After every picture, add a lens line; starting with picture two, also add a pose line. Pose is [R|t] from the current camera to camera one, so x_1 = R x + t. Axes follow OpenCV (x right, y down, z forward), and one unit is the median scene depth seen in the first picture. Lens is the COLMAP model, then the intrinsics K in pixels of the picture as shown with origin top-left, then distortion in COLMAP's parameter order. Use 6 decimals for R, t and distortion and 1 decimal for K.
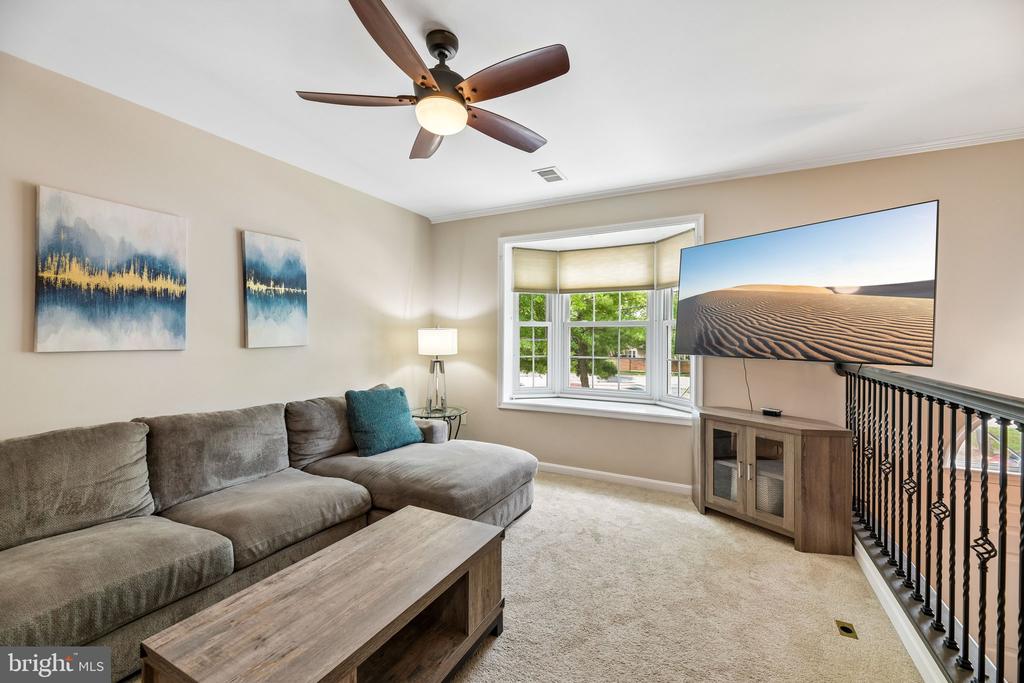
lens RADIAL K [[412.1, 0, 522.4], [0, 412.1, 339.5], [0, 0, 1]] dist [0.007182, -0.003265]
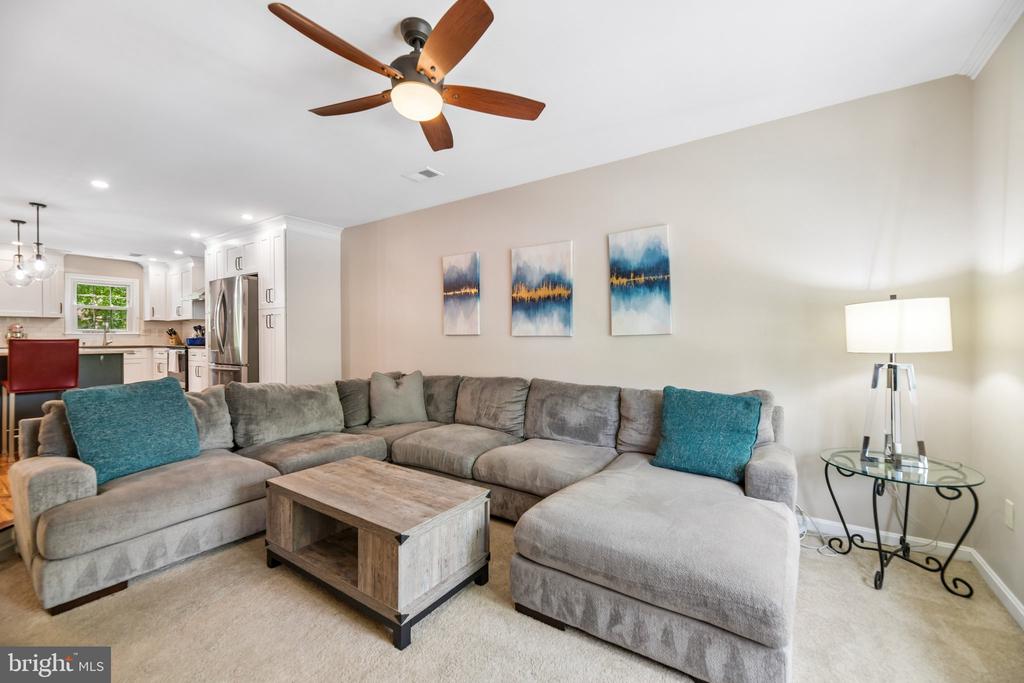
lens RADIAL K [[412.1, 0, 516.6], [0, 412.1, 337.2], [0, 0, 1]] dist [0.007182, -0.003265]
pose [[-0.120865, -0.005721, -0.992652, 0.518168], [-0.004409, 0.999977, -0.005226, 0.033349], [0.992659, 0.003745, -0.120887, 0.885649]]
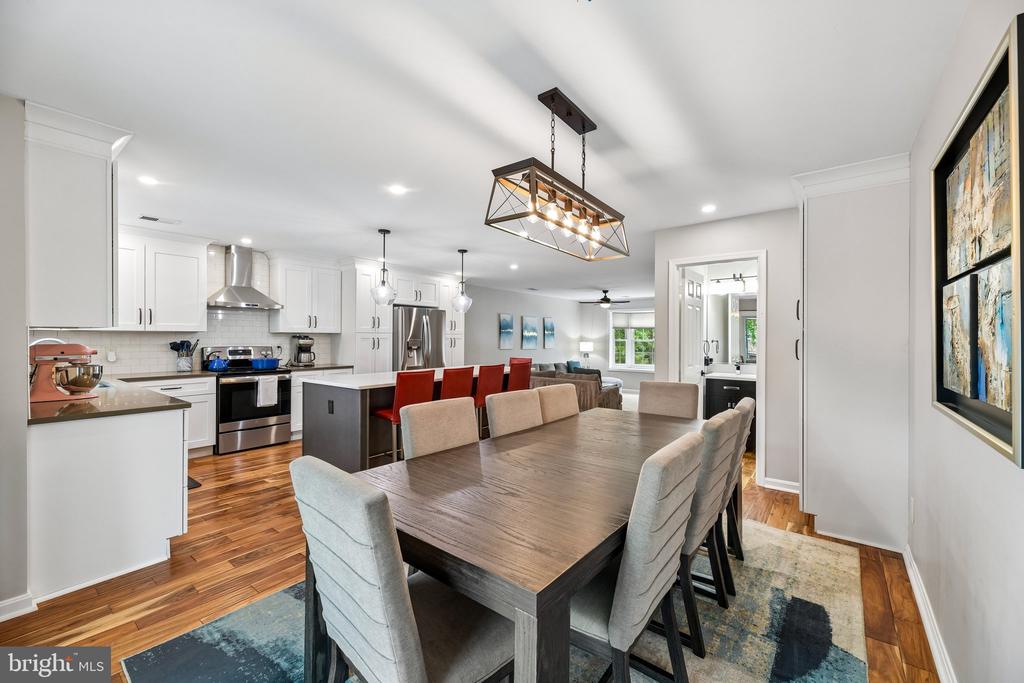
lens RADIAL K [[412.1, 0, 514.2], [0, 412.1, 337.6], [0, 0, 1]] dist [0.007182, -0.003265]
pose [[0.979975, 0.000790, -0.199117, -0.185327], [-0.002567, 0.999959, -0.008665, -0.047820], [0.199102, 0.009002, 0.979937, -2.824116]]
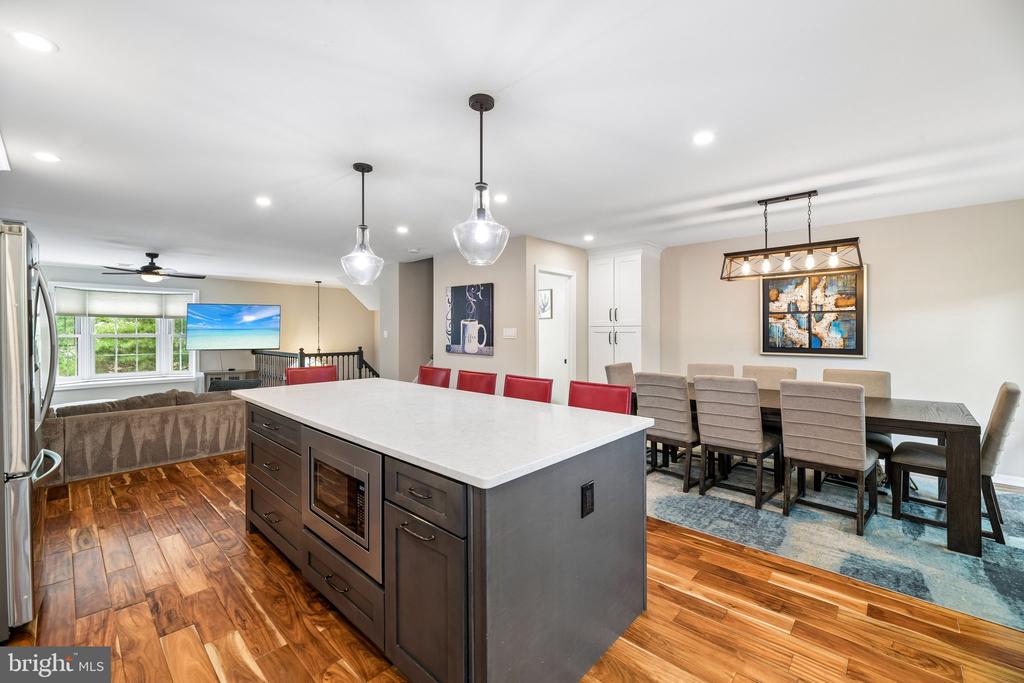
lens RADIAL K [[412.1, 0, 518.8], [0, 412.1, 330.1], [0, 0, 1]] dist [0.007182, -0.003265]
pose [[0.261030, -0.000285, 0.965331, -1.635917], [0.009952, 0.999948, -0.002396, -0.061618], [-0.965279, 0.010232, 0.261019, -1.652355]]
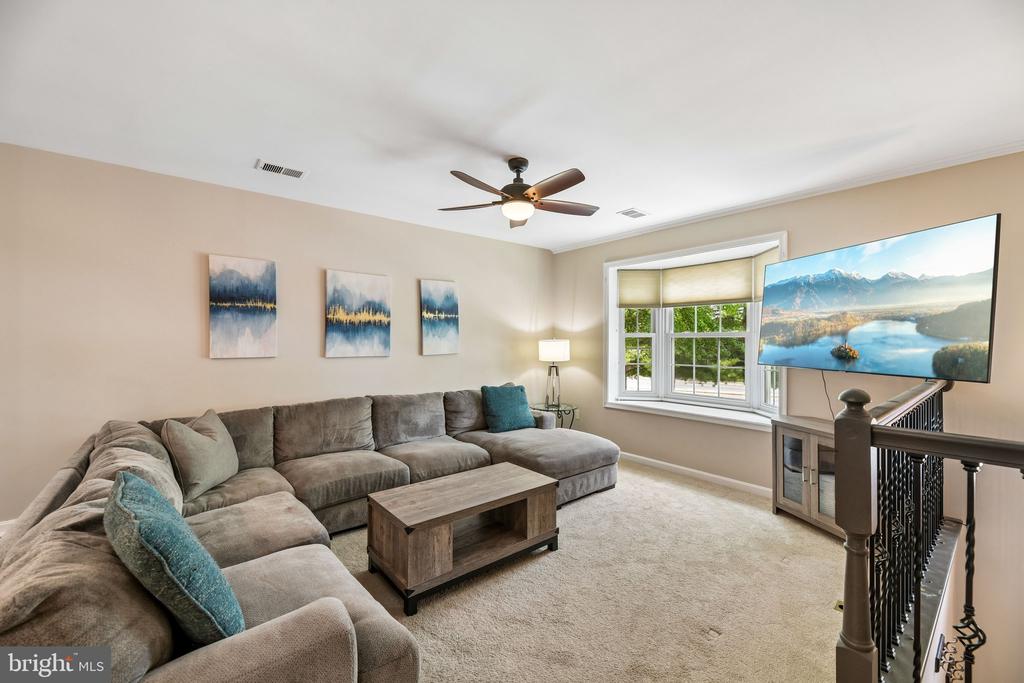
lens RADIAL K [[412.1, 0, 515.5], [0, 412.1, 341.8], [0, 0, 1]] dist [0.007182, -0.003265]
pose [[0.918257, -0.002130, -0.395978, 0.264855], [0.000389, 0.999990, -0.004477, -0.022872], [0.395984, 0.003957, 0.918249, -0.279334]]
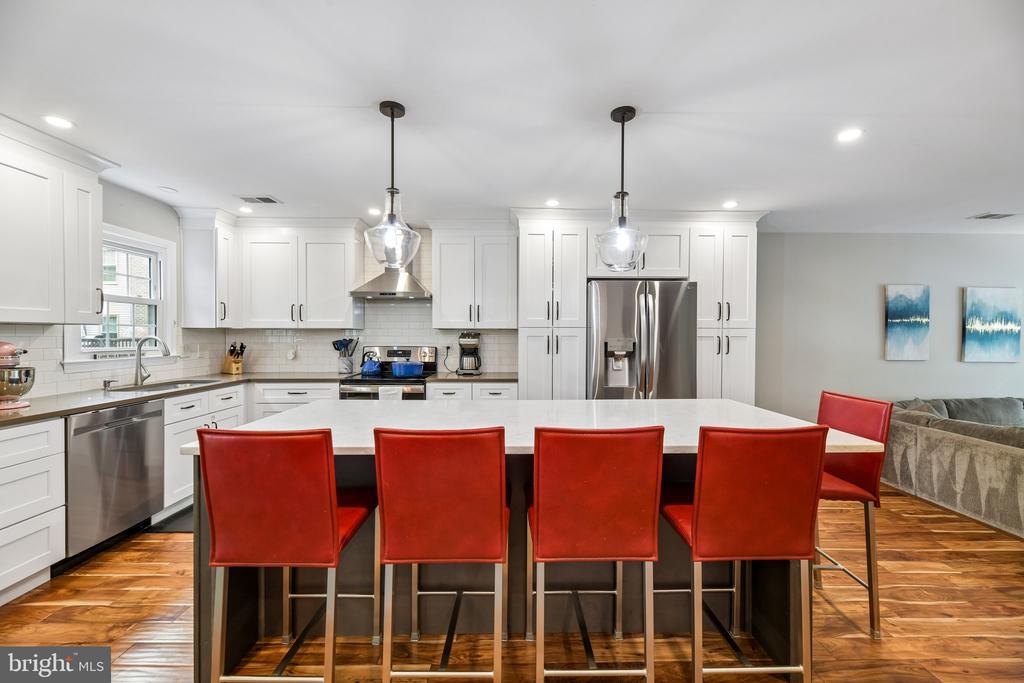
lens RADIAL K [[412.1, 0, 514.9], [0, 412.1, 336.8], [0, 0, 1]] dist [0.007182, -0.003265]
pose [[0.460458, 0.003303, -0.887675, -0.214429], [-0.008914, 0.999960, -0.000903, -0.058058], [0.887637, 0.008329, 0.460469, -1.556859]]
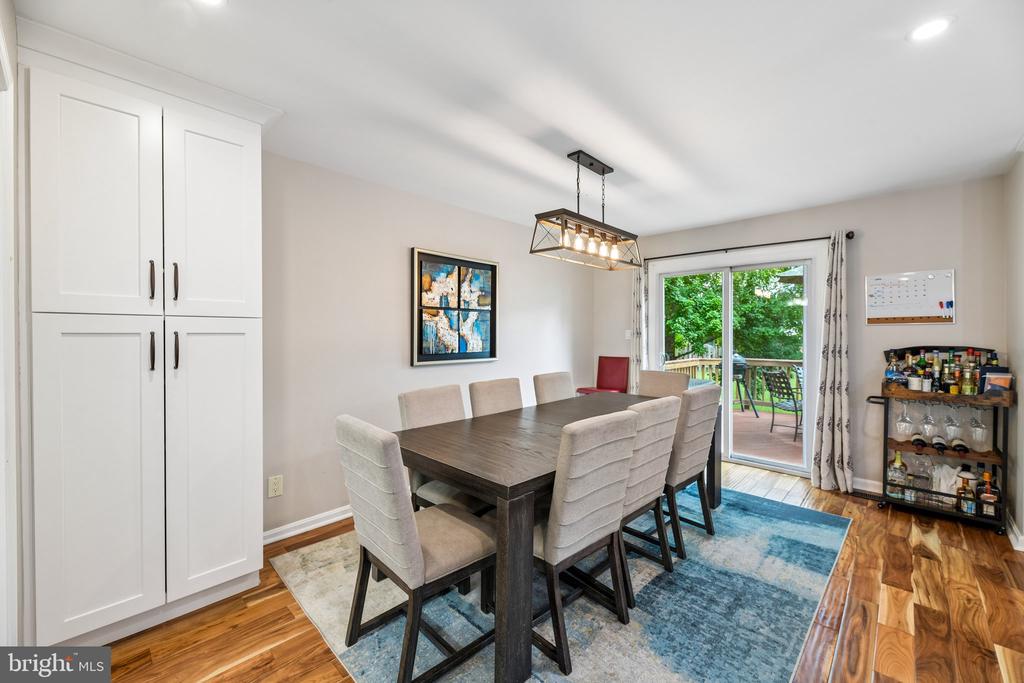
lens RADIAL K [[412.1, 0, 515.8], [0, 412.1, 336.0], [0, 0, 1]] dist [0.007182, -0.003265]
pose [[-0.958162, -0.006837, 0.286145, -0.345766], [-0.002941, 0.999897, 0.014042, -0.057540], [-0.286212, 0.012613, -0.958083, -1.108483]]
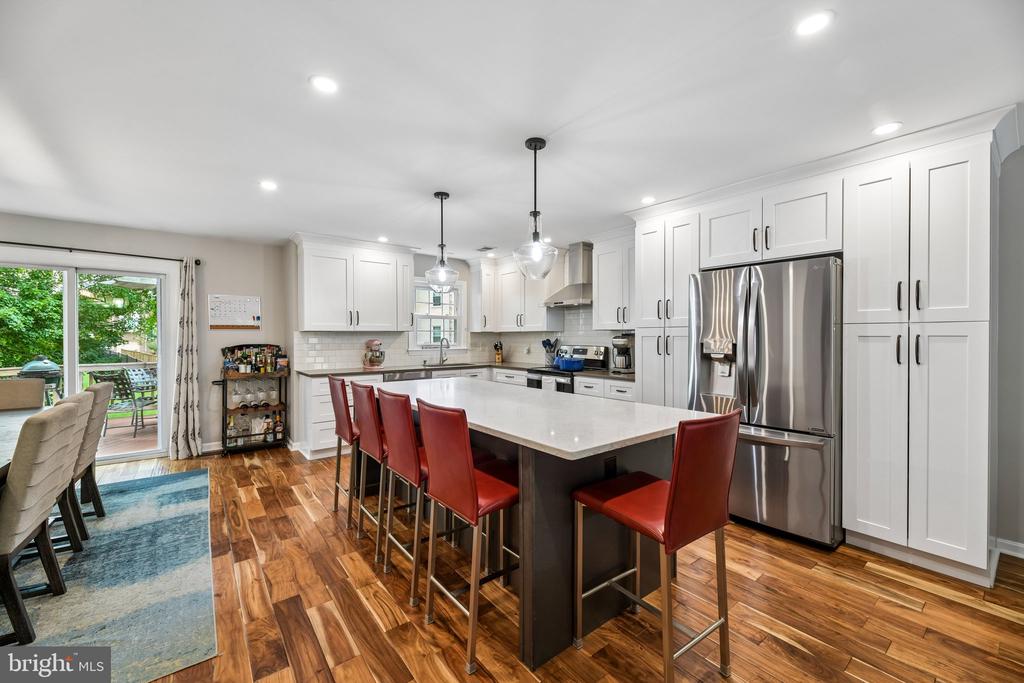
lens RADIAL K [[412.1, 0, 515.6], [0, 412.1, 336.4], [0, 0, 1]] dist [0.007182, -0.003265]
pose [[-0.428919, -0.001520, -0.903341, 0.004114], [-0.006151, 0.999980, 0.001239, -0.060756], [0.903322, 0.006088, -0.428920, -0.720605]]
